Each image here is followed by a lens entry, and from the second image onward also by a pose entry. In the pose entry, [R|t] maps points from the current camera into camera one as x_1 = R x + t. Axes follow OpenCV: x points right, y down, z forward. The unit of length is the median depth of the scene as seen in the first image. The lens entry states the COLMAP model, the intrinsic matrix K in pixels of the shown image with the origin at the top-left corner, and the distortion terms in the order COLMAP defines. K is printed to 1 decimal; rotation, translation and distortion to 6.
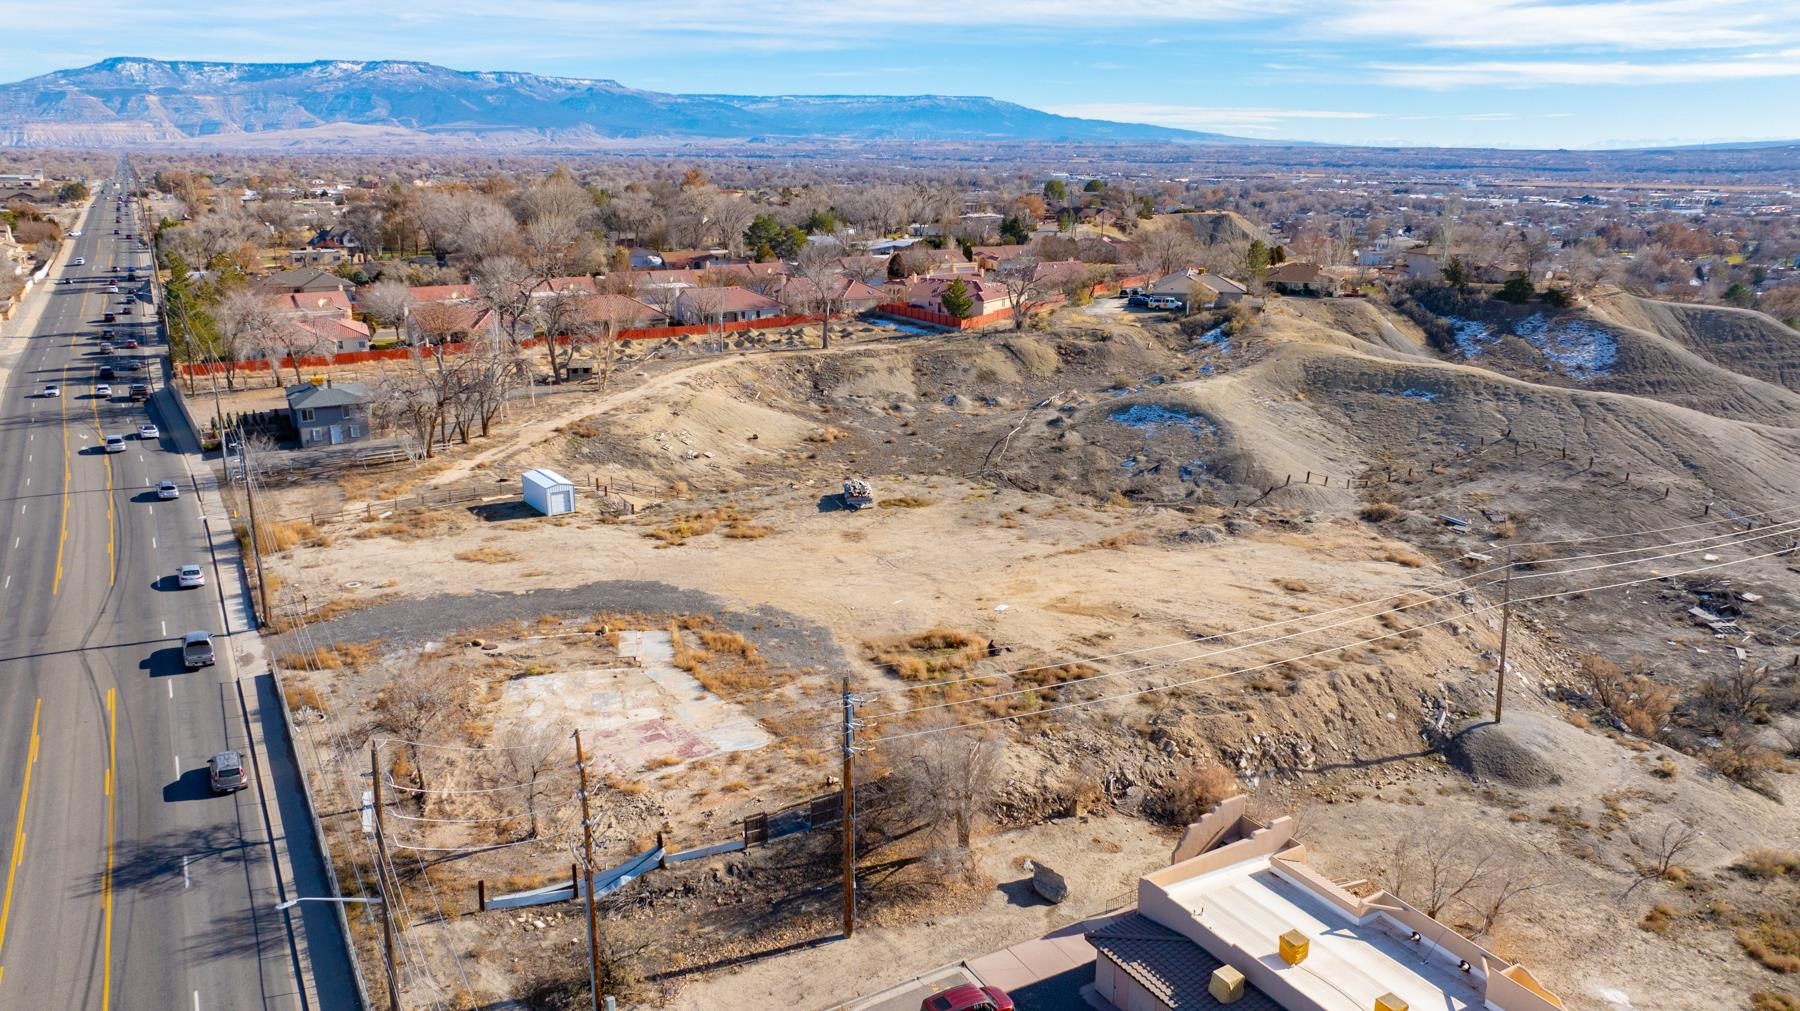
lens RADIAL K [[1260.5, 0, 907.0], [0, 1260.5, 508.2], [0, 0, 1]] dist [-0.048488, 0.065195]
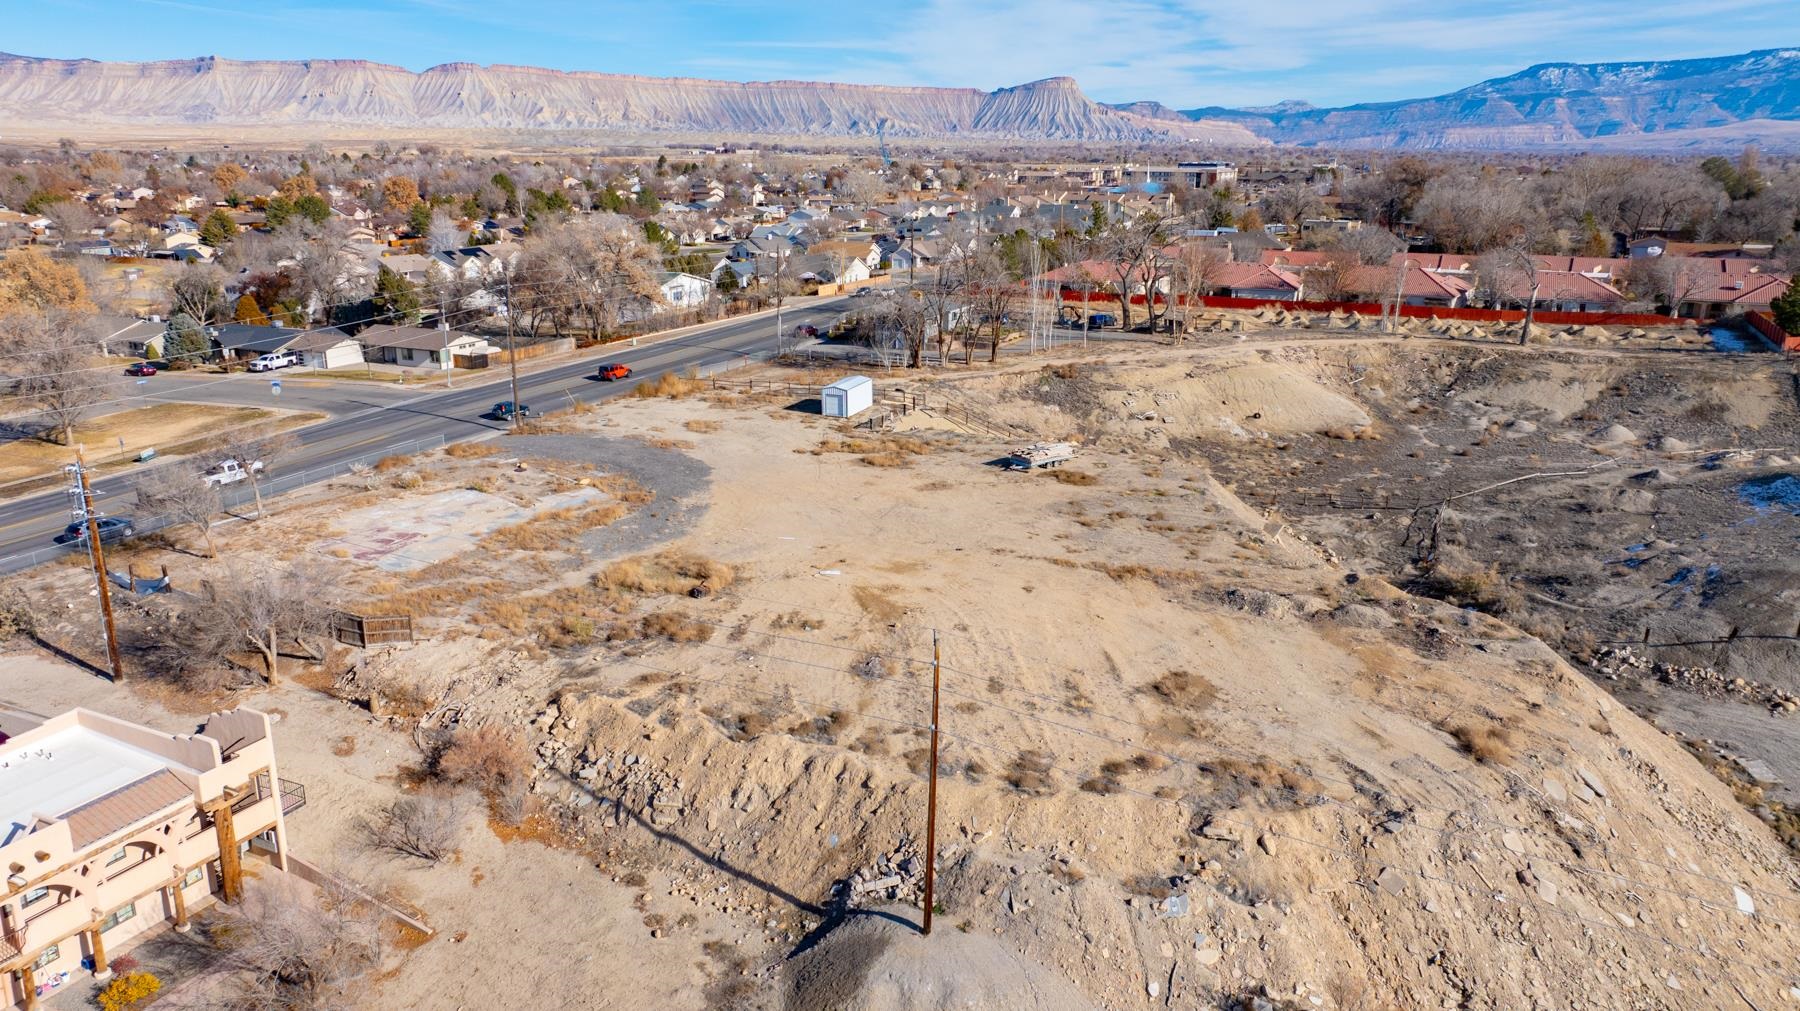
lens RADIAL K [[1260.5, 0, 904.4], [0, 1260.5, 505.1], [0, 0, 1]] dist [-0.048488, 0.065195]
pose [[0.550406, 0.225189, -0.803954, 0.727430], [-0.227749, 0.966915, 0.114912, -0.068236], [0.803233, 0.119852, 0.583483, 0.517308]]
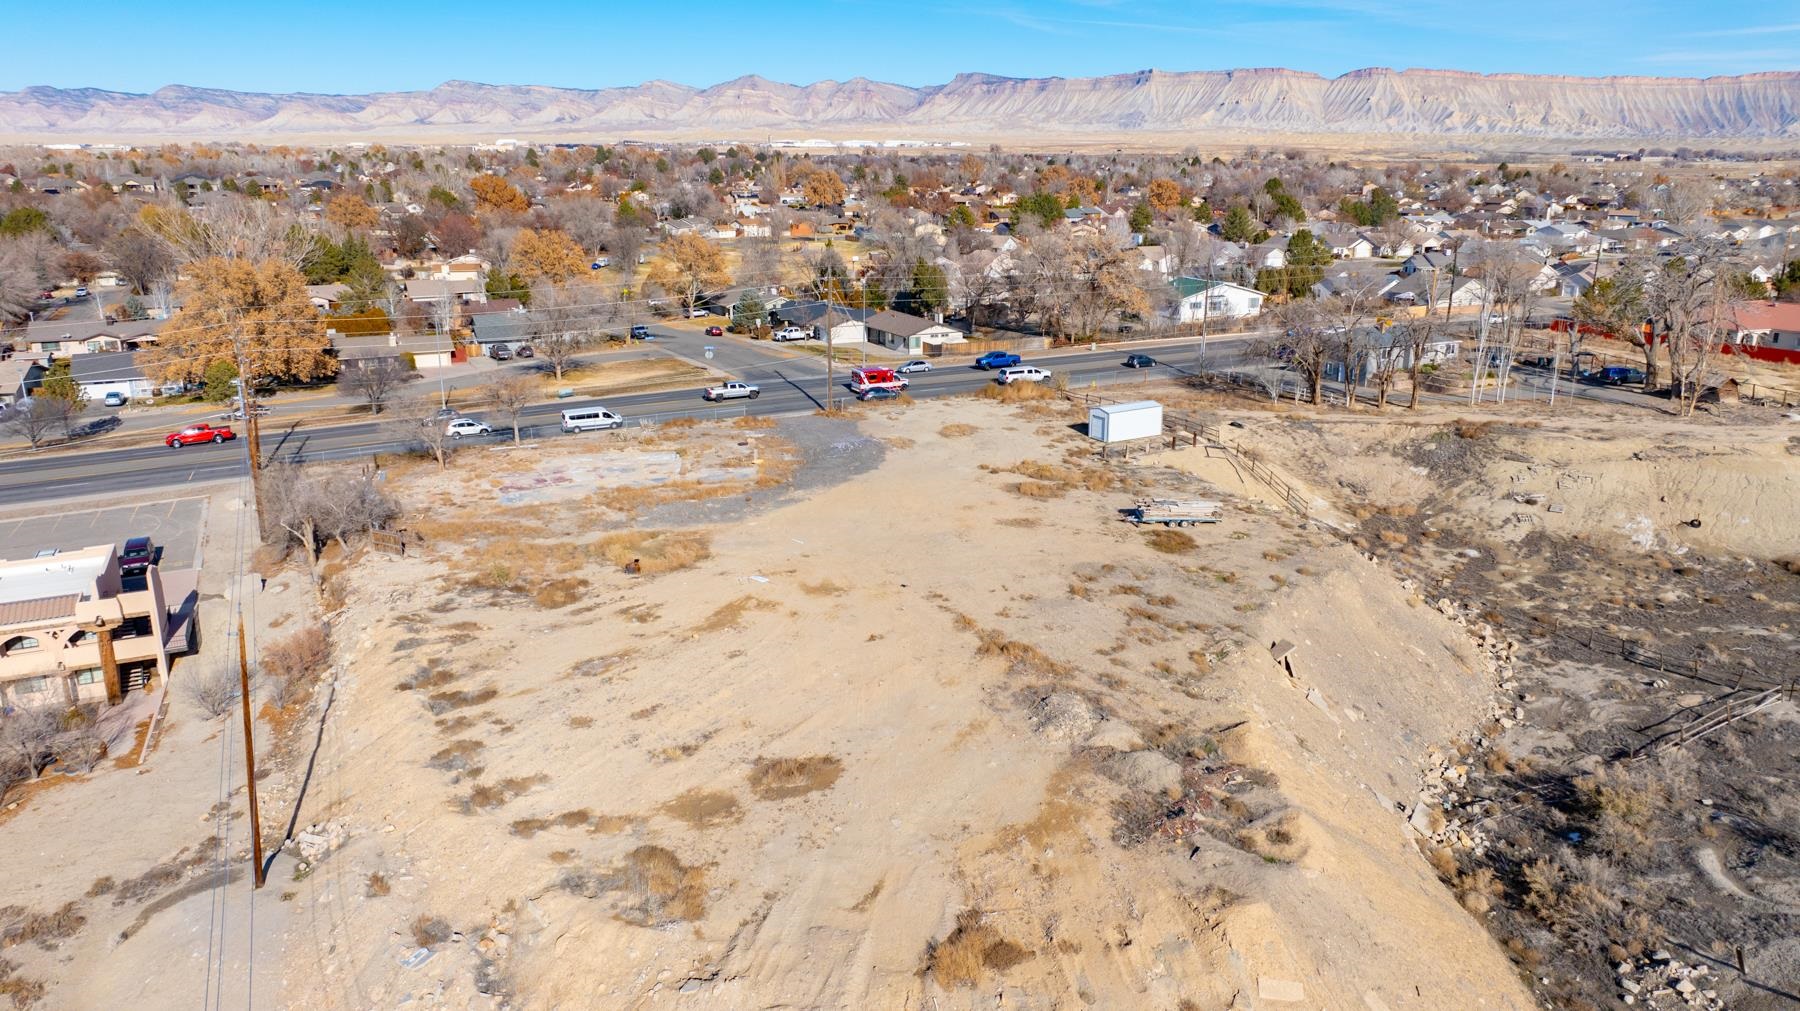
lens RADIAL K [[1260.5, 0, 911.8], [0, 1260.5, 507.2], [0, 0, 1]] dist [-0.048488, 0.065195]
pose [[-0.081221, 0.267228, -0.960204, 0.805218], [-0.274587, 0.920106, 0.279296, -0.211208], [0.958126, 0.286345, -0.001355, 1.028257]]
